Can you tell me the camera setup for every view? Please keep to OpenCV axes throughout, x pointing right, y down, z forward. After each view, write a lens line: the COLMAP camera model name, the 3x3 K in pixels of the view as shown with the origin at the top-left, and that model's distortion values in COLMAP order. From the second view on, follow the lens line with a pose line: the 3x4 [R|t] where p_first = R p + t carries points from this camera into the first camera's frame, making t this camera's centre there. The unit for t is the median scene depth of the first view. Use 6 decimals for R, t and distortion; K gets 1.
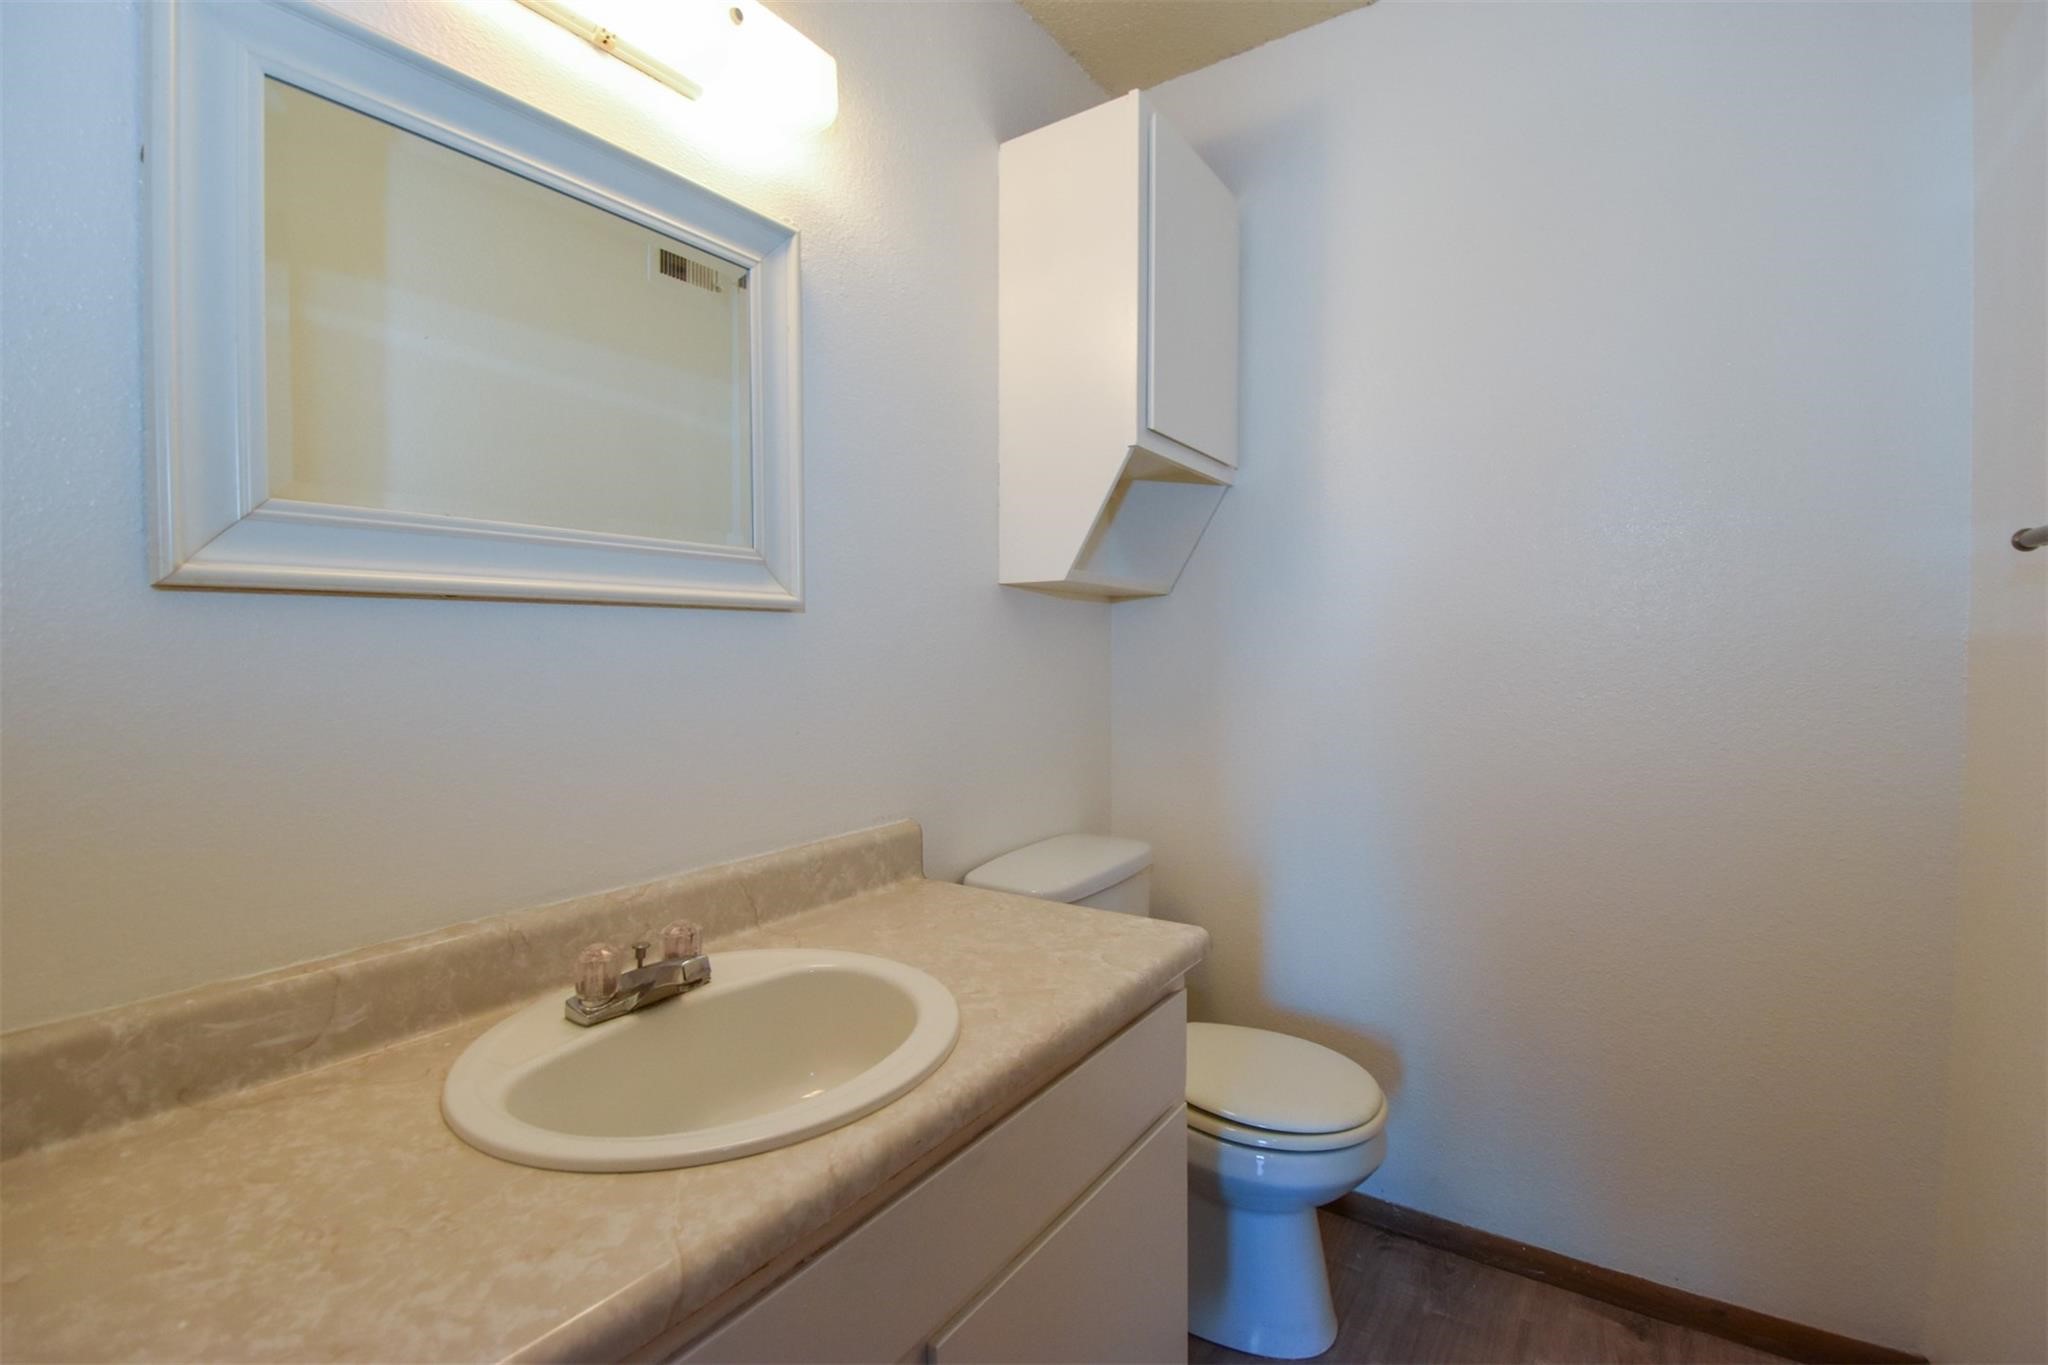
lens RADIAL K [[888.9, 0, 1034.2], [0, 888.9, 682.3], [0, 0, 1]] dist [0.005860, -0.016229]
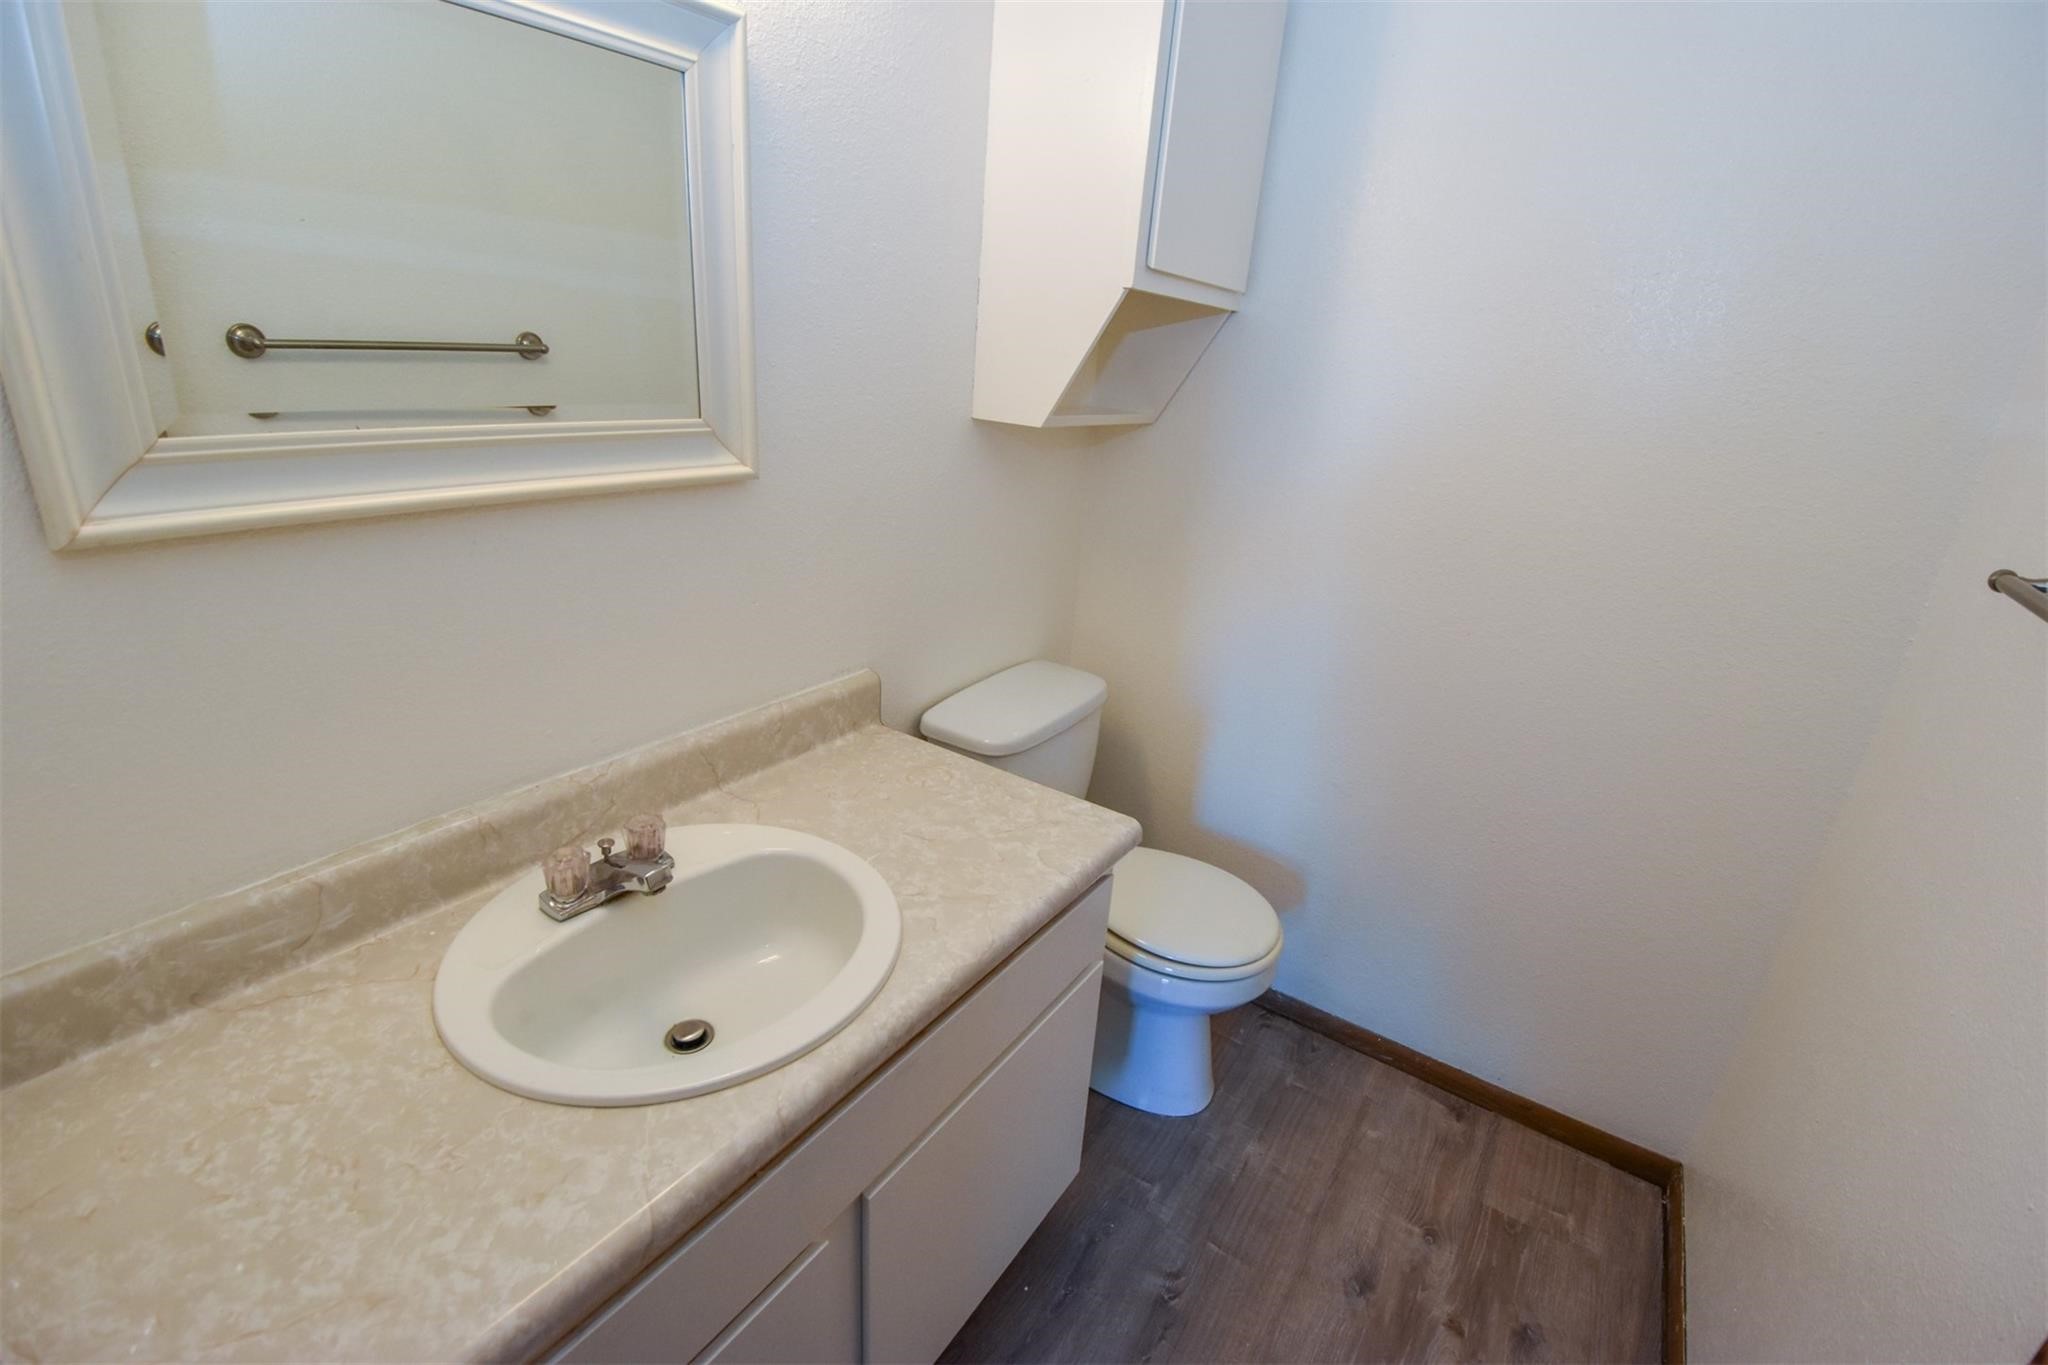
lens RADIAL K [[890.2, 0, 1031.7], [0, 890.2, 680.0], [0, 0, 1]] dist [0.014575, -0.022175]
pose [[0.996750, 0.071858, 0.036408, 0.016013], [-0.079720, 0.944833, 0.317703, -0.288810], [-0.011570, -0.319573, 0.947491, 0.042314]]
